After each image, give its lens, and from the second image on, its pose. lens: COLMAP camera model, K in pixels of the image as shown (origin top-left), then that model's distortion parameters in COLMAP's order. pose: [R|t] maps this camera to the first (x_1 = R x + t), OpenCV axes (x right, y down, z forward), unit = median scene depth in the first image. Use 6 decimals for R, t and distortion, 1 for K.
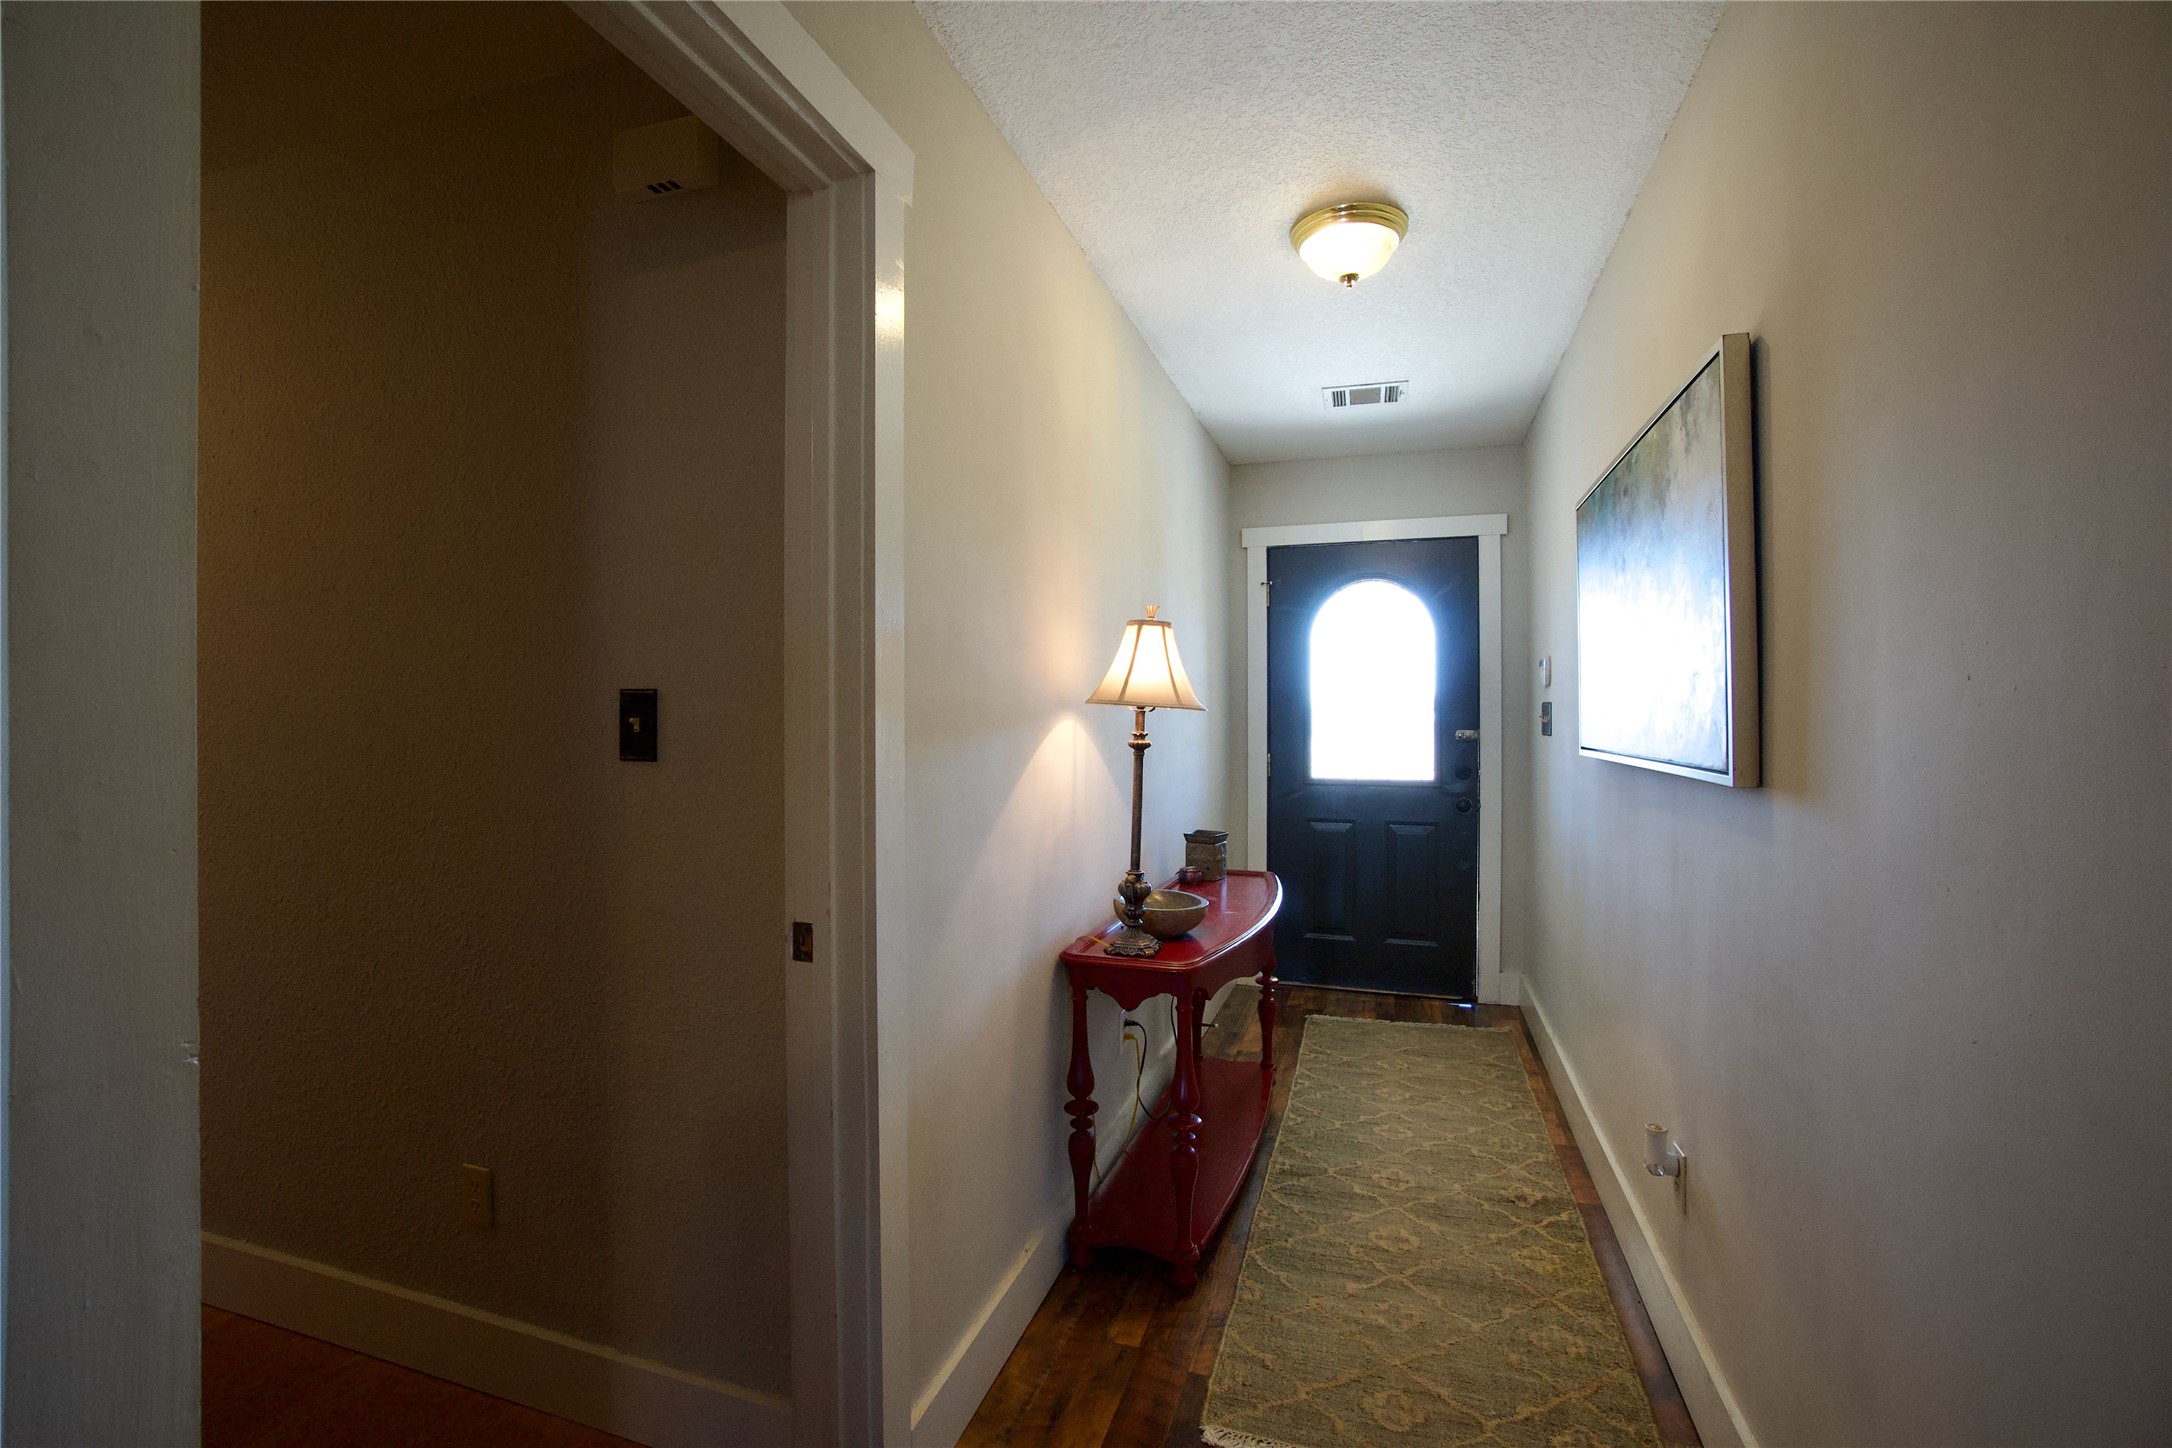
lens RADIAL K [[945.4, 0, 1078.7], [0, 945.4, 719.1], [0, 0, 1]] dist [-0.062288, 0.020237]
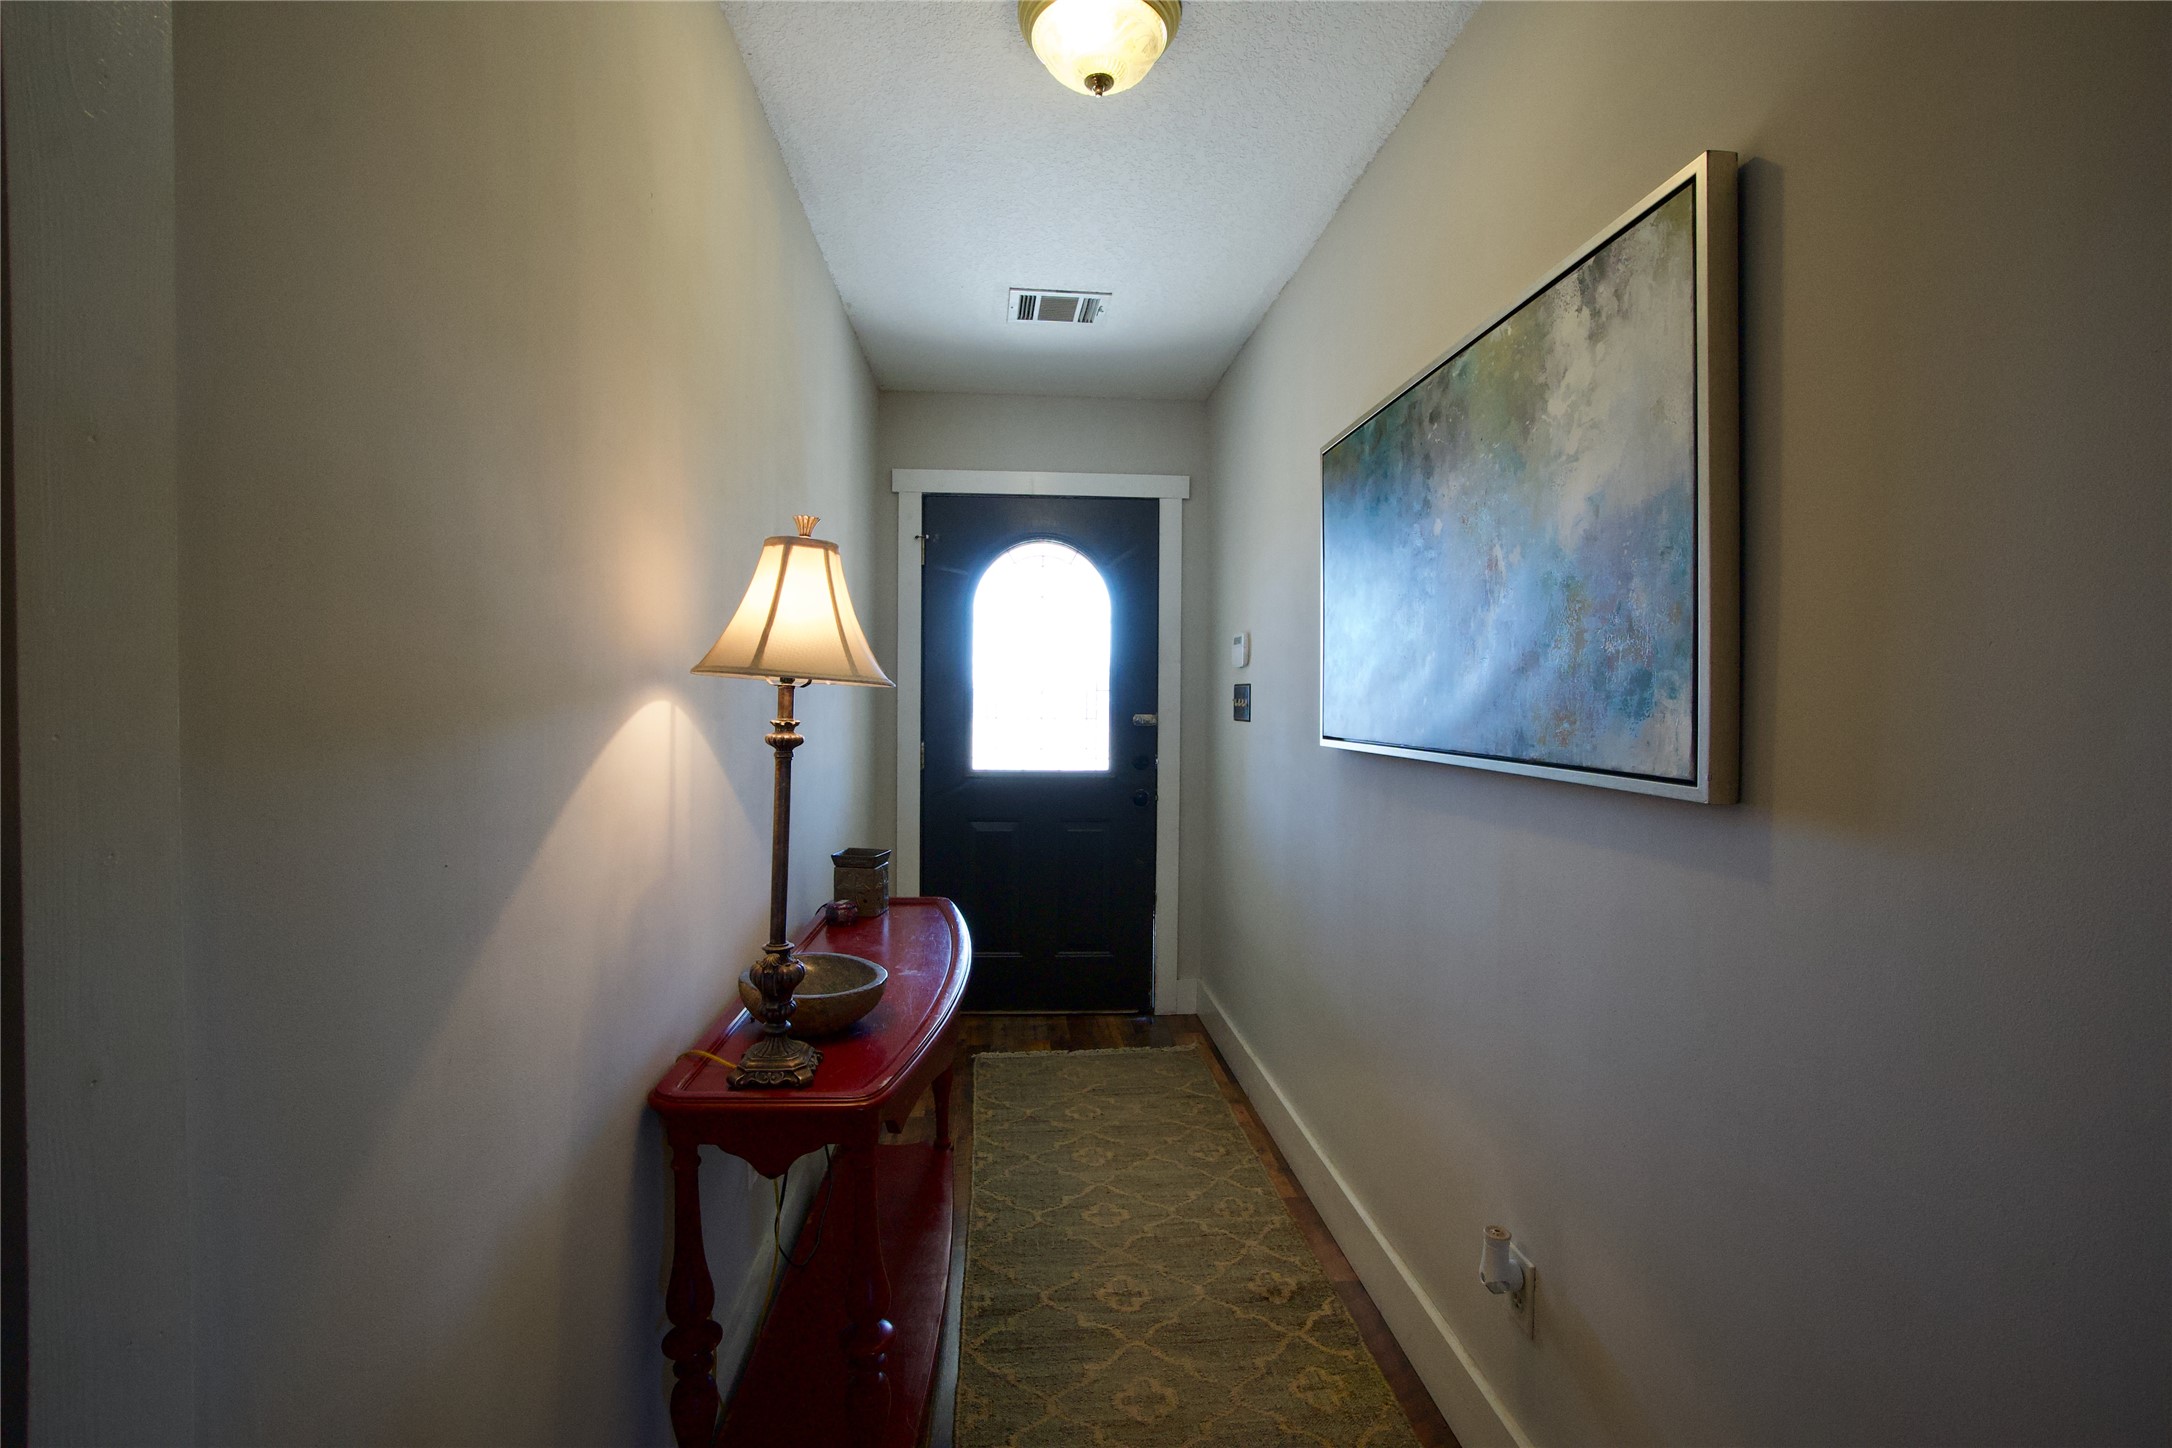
lens RADIAL K [[945.4, 0, 1078.7], [0, 945.4, 719.1], [0, 0, 1]] dist [-0.062288, 0.020237]
pose [[0.919021, -0.000024, 0.394209, -0.000791], [-0.007675, 0.999809, 0.017955, 0.000356], [-0.394134, -0.019526, 0.918845, 0.273460]]
